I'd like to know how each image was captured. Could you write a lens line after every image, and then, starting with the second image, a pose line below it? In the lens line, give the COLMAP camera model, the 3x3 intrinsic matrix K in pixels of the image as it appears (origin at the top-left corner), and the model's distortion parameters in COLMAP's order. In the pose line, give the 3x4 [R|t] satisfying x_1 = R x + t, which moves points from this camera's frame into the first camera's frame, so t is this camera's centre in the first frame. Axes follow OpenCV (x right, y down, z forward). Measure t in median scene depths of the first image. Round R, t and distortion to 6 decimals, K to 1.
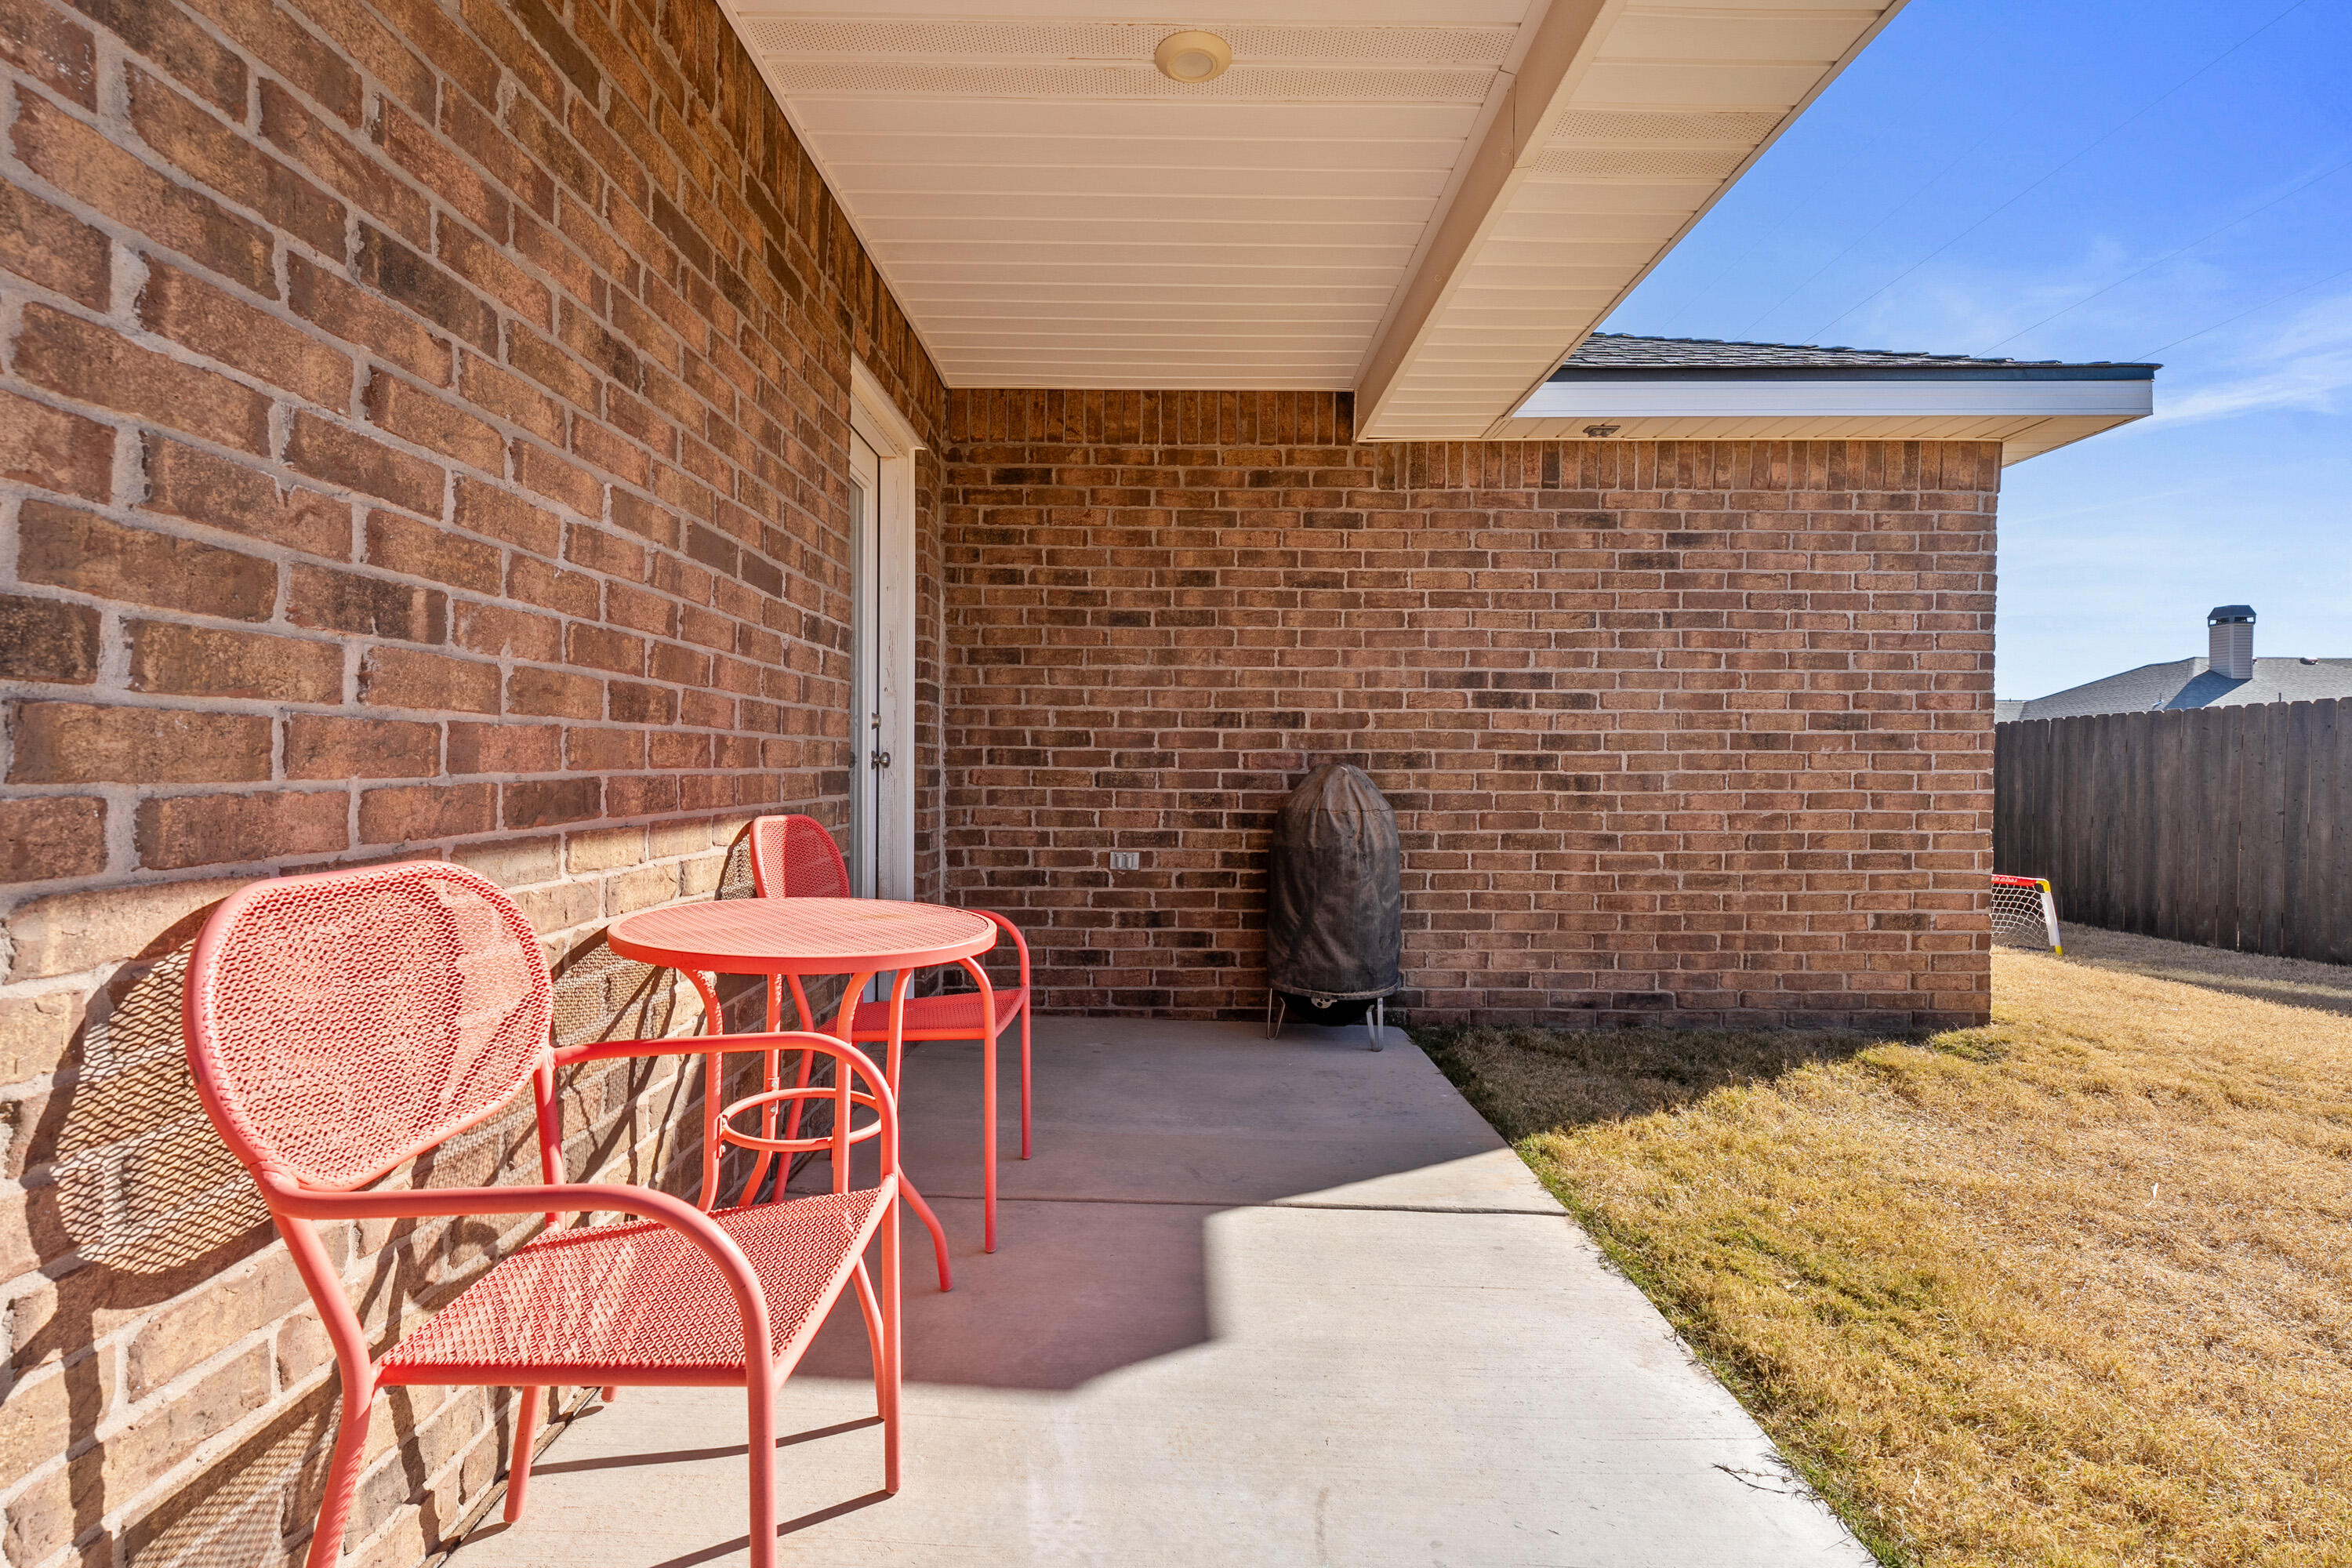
lens RADIAL K [[1037.6, 0, 1176.1], [0, 1037.6, 790.5], [0, 0, 1]] dist [-0.000423, -0.000327]
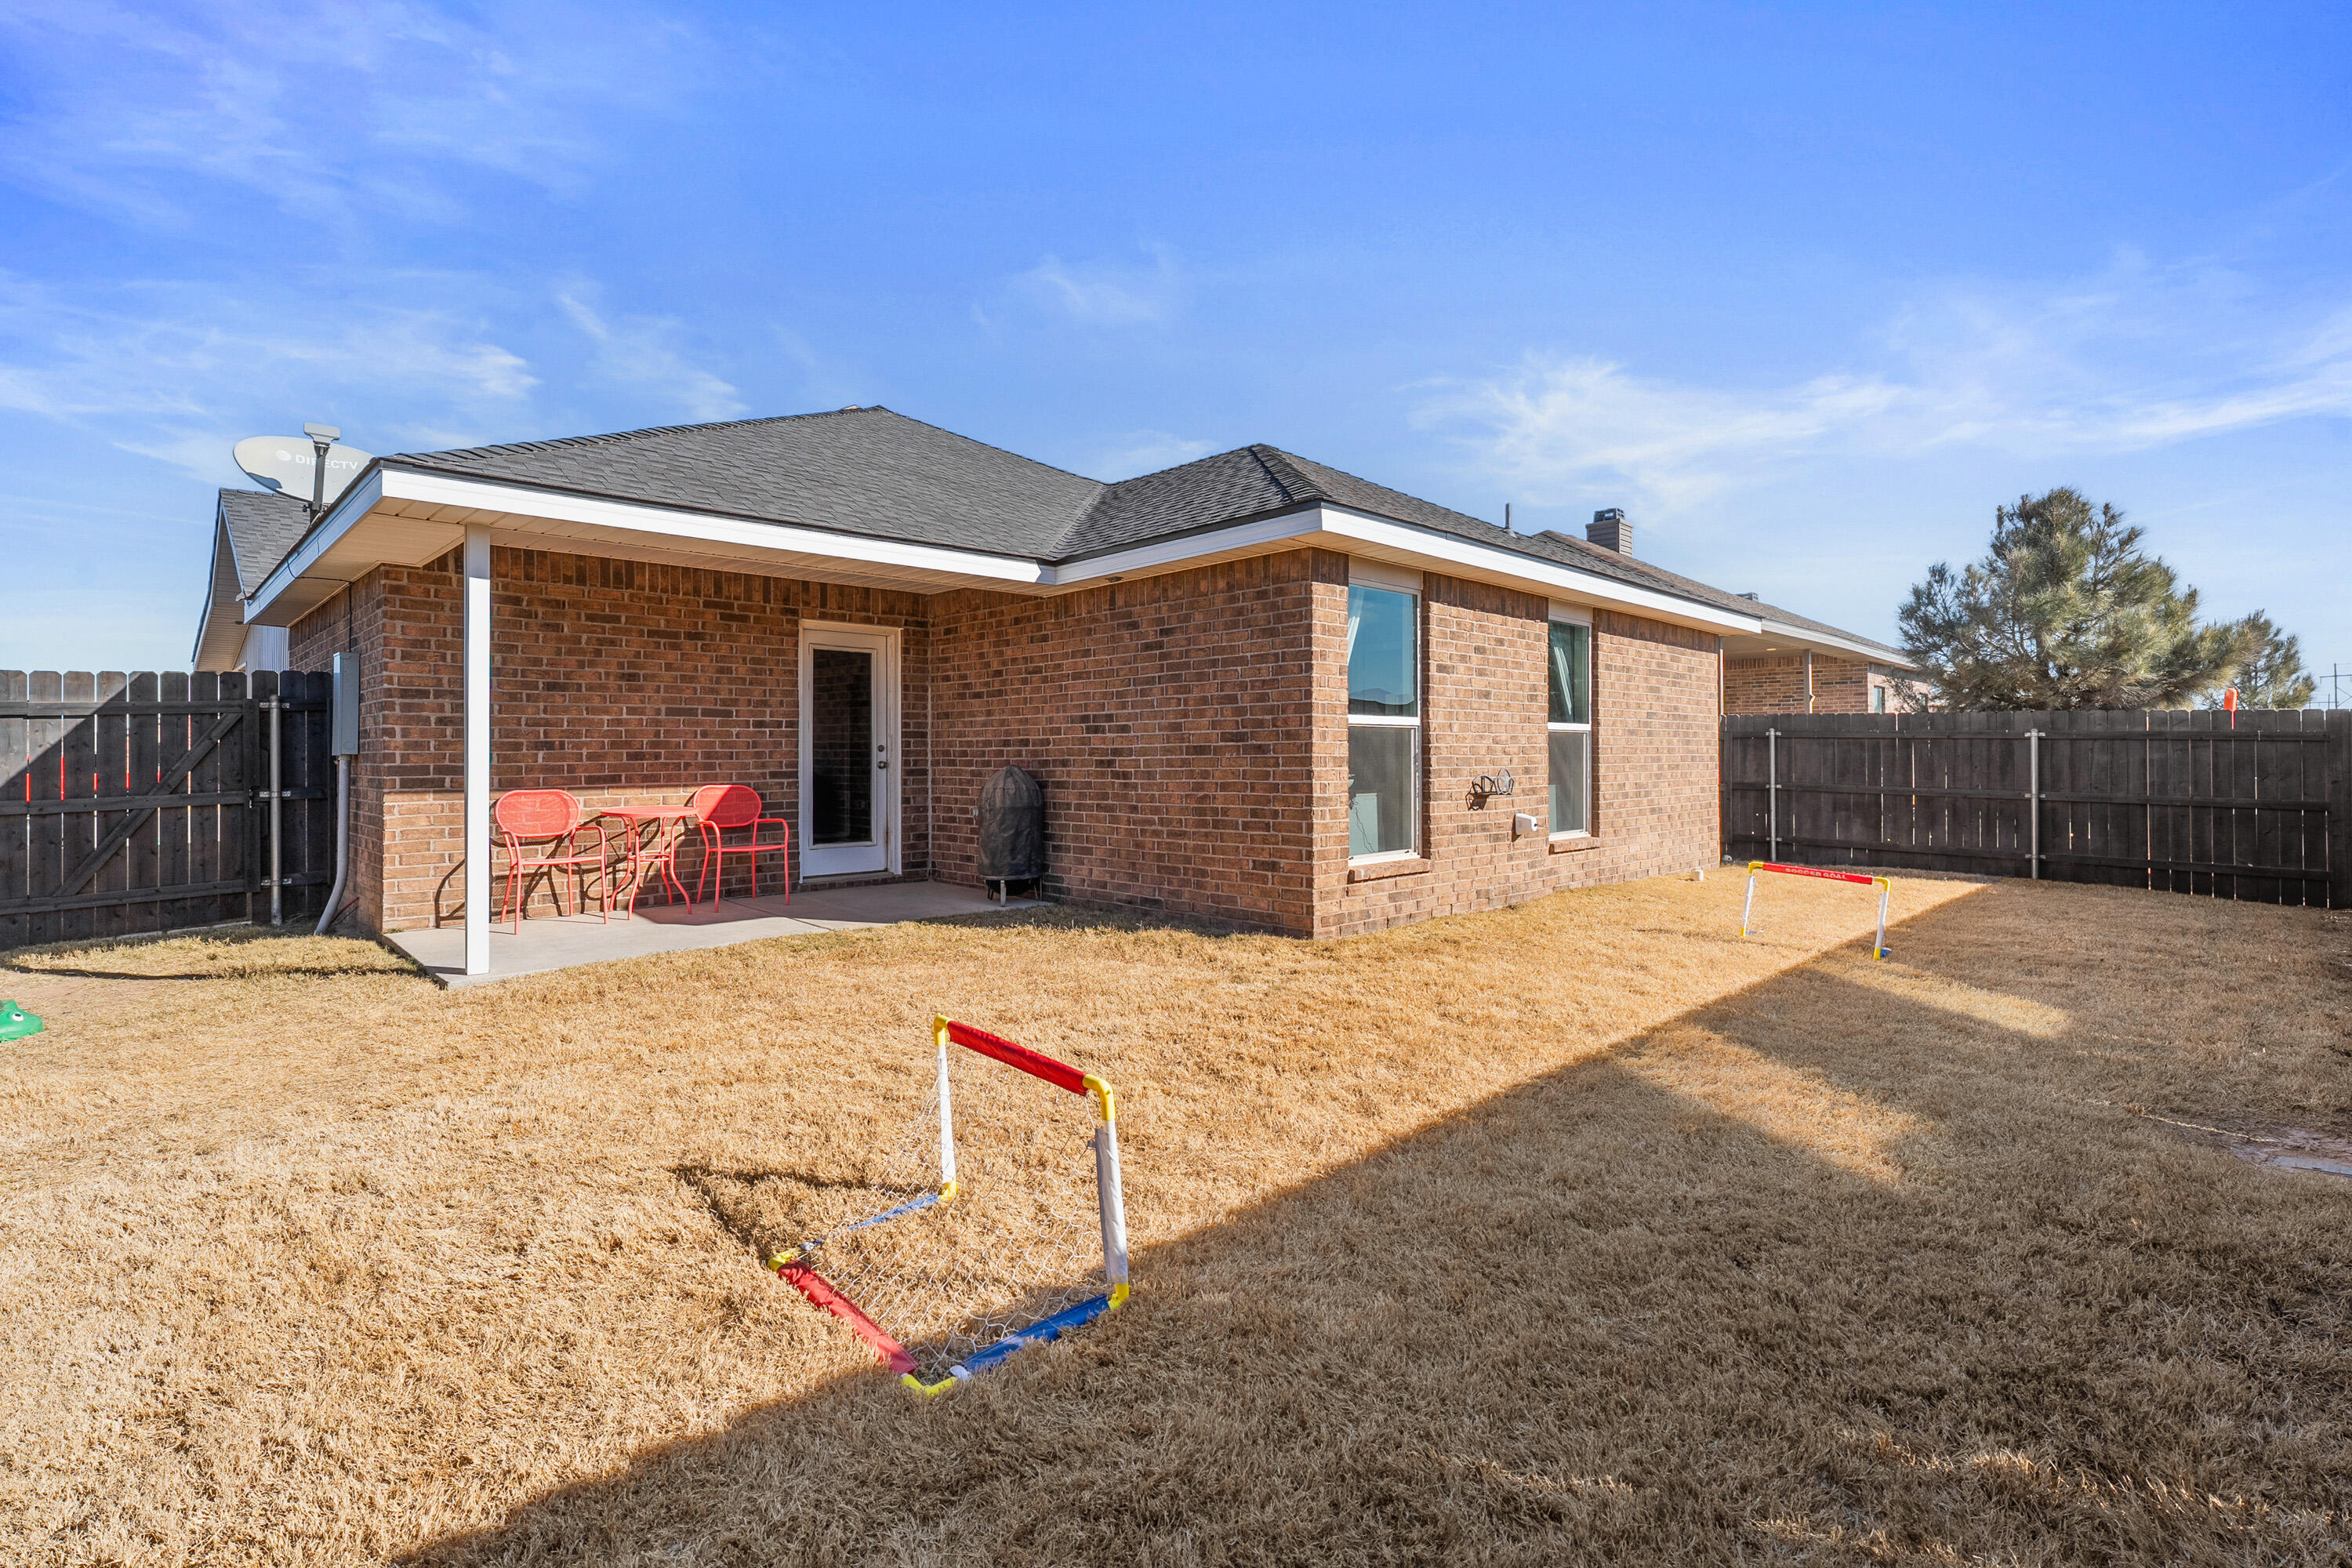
lens RADIAL K [[1037.6, 0, 1174.0], [0, 1037.6, 766.6], [0, 0, 1]] dist [-0.000423, -0.000327]
pose [[0.712085, -0.003480, -0.702085, 1.688462], [-0.004593, 0.999943, -0.009616, -0.005512], [0.702078, 0.010072, 0.712029, -0.196007]]
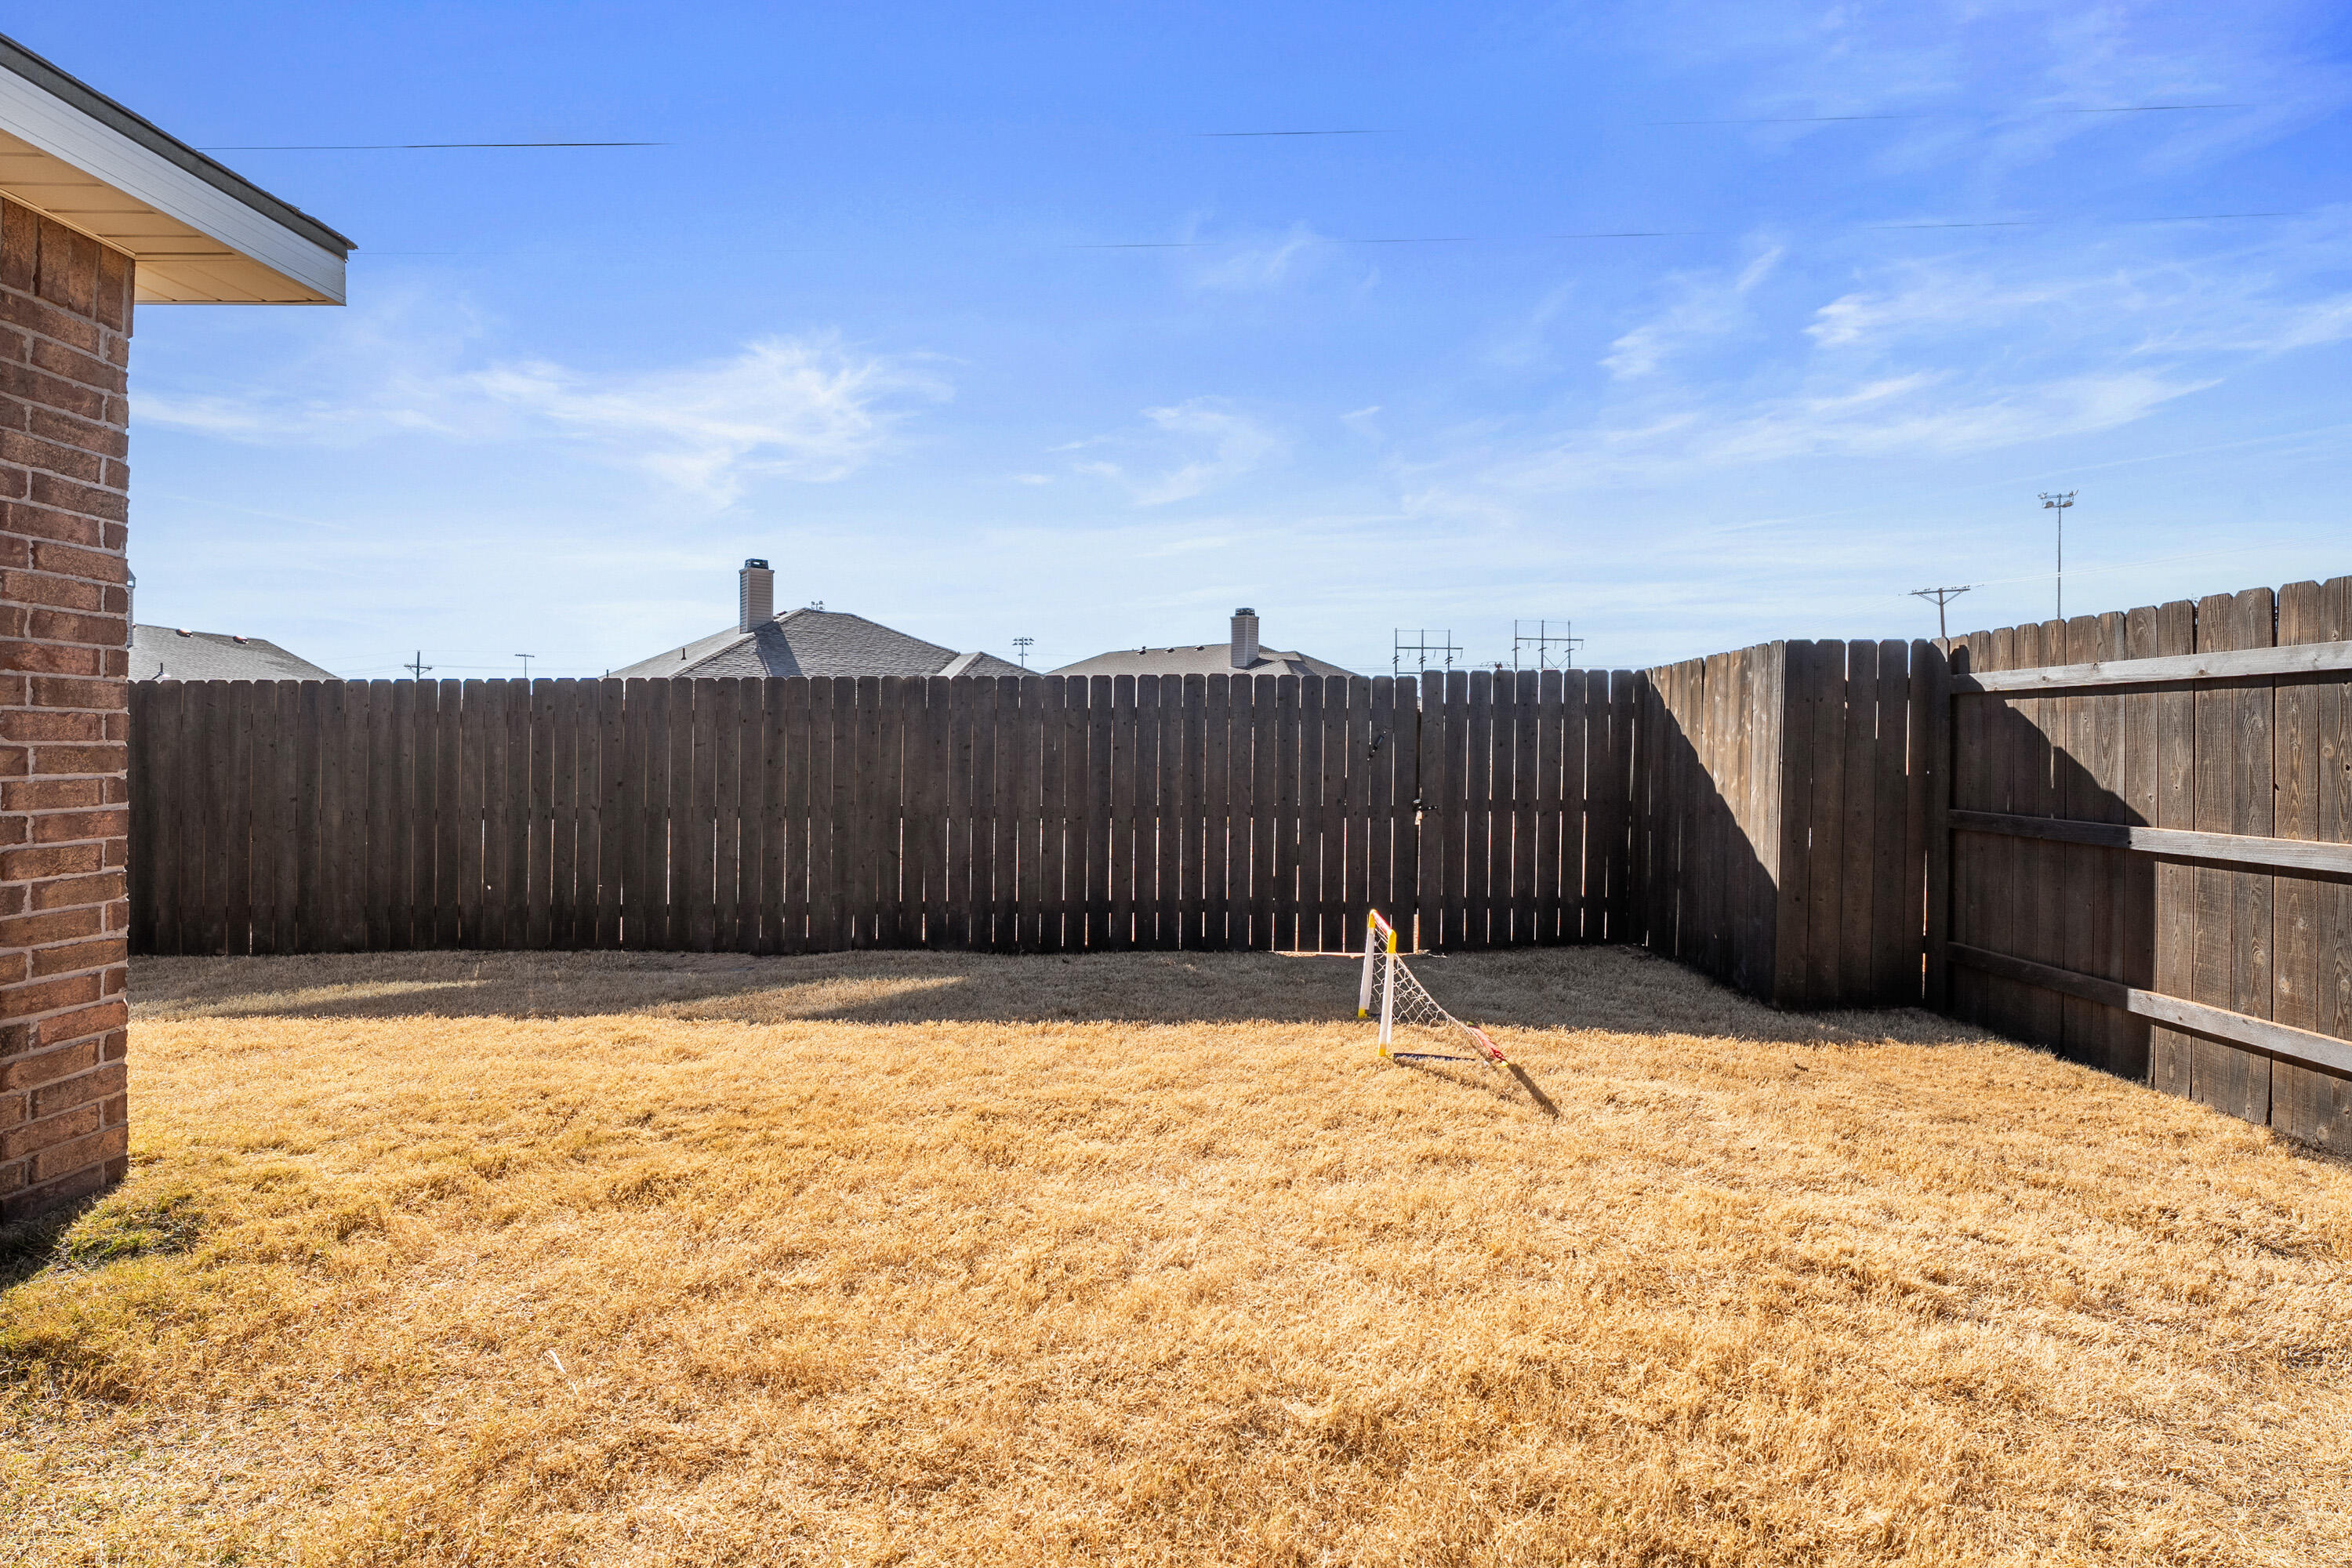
lens RADIAL K [[1135.2, 0, 1199.7], [0, 1135.2, 753.2], [0, 0, 1]] dist [-0.000879, -0.000266]
pose [[0.006308, -0.006746, 0.999957, 0.097642], [0.015472, 0.999858, 0.006648, -0.025796], [-0.999860, 0.015429, 0.006412, 0.339133]]
